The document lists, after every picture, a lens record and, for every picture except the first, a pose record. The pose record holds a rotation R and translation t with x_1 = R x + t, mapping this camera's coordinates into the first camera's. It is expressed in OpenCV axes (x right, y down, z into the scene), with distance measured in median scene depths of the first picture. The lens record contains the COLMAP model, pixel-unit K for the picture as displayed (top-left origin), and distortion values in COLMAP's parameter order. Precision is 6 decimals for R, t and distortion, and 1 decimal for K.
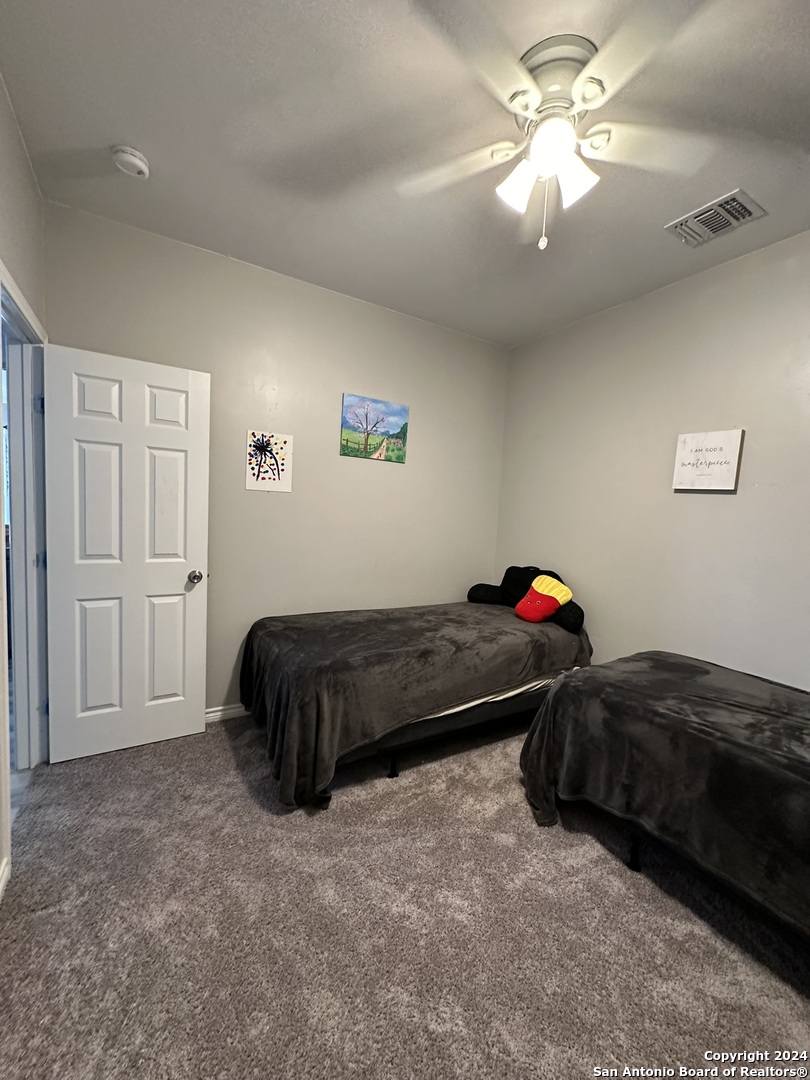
lens RADIAL K [[428.2, 0, 408.0], [0, 428.2, 545.2], [0, 0, 1]] dist [-0.014672, -0.000367]
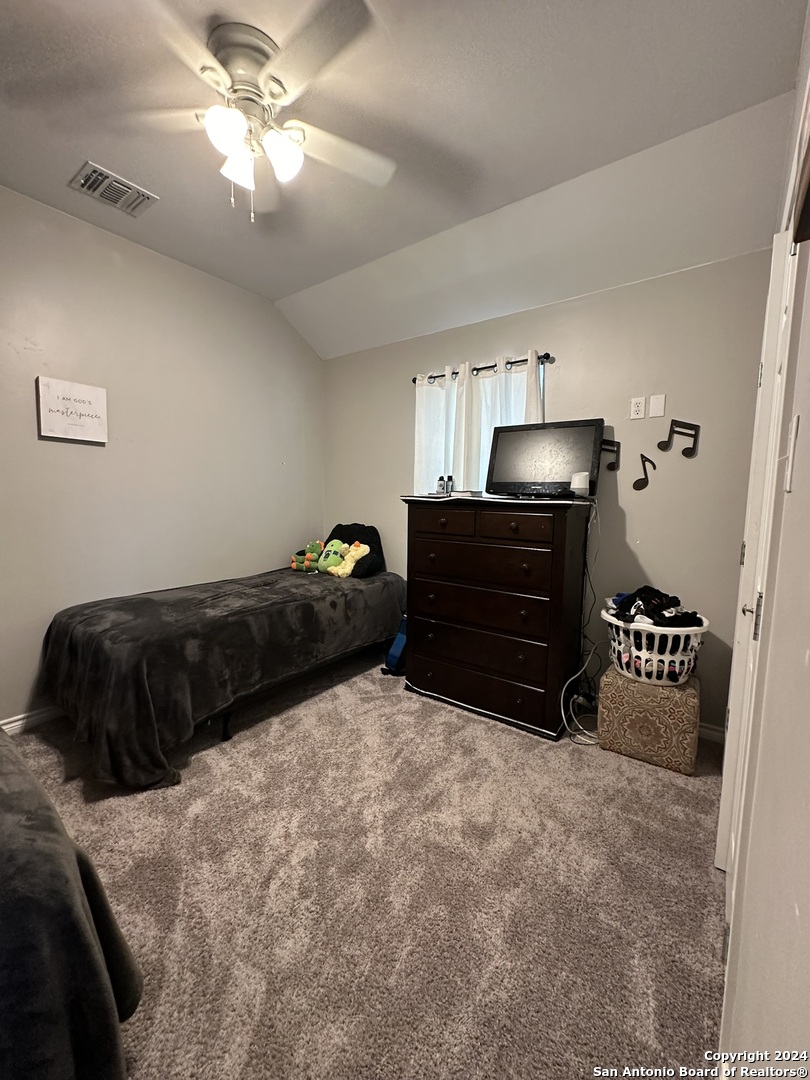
lens RADIAL K [[428.2, 0, 410.2], [0, 428.2, 530.9], [0, 0, 1]] dist [-0.014672, -0.000367]
pose [[-0.373541, -0.151786, 0.915111, -0.789818], [0.045826, 0.982297, 0.181636, -0.084623], [-0.926481, 0.109785, -0.359973, 0.878962]]
